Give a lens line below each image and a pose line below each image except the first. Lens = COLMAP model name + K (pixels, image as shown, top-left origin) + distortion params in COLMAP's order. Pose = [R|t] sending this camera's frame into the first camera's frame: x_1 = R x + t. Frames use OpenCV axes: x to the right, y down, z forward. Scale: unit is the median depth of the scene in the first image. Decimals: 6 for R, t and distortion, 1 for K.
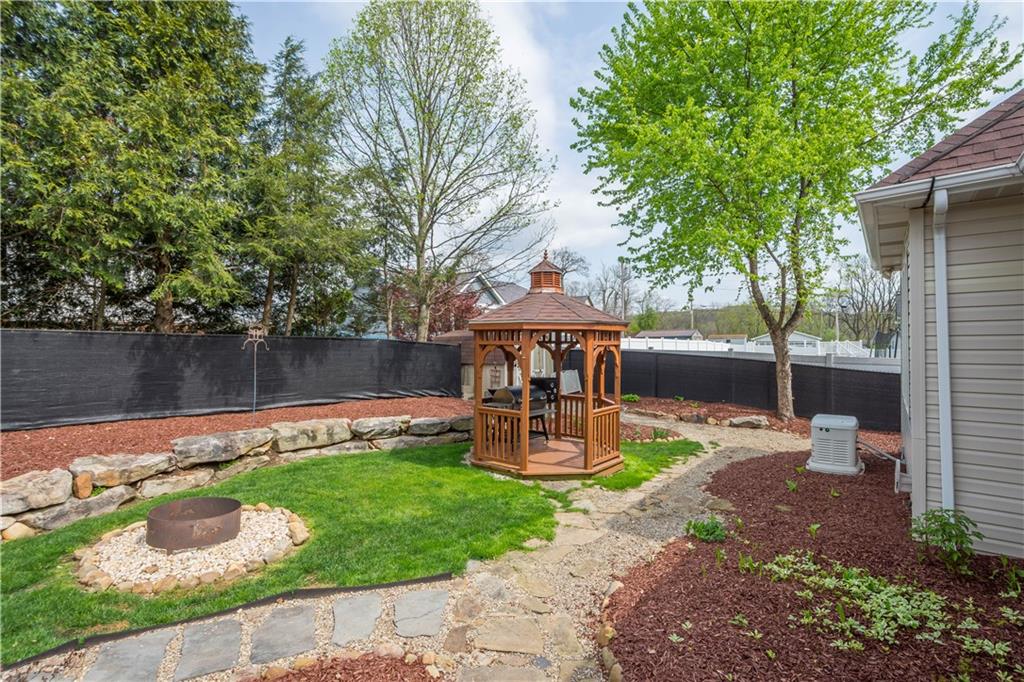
lens RADIAL K [[479.1, 0, 512.0], [0, 479.1, 341.0], [0, 0, 1]] dist [-0.000177, -0.000091]
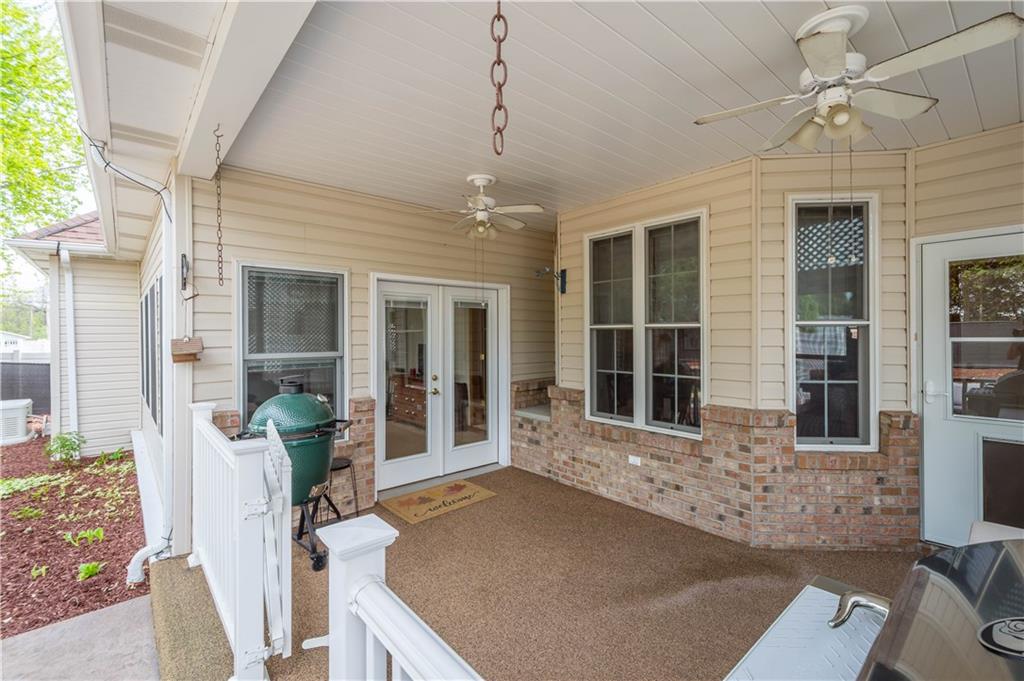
lens RADIAL K [[452.8, 0, 512.0], [0, 452.8, 340.5], [0, 0, 1]] dist [0.000989, 0.000048]
pose [[0.189443, -0.001909, 0.981890, -0.372093], [0.000827, 0.999998, 0.001785, 0.008708], [-0.981891, 0.000474, 0.189444, -0.830263]]
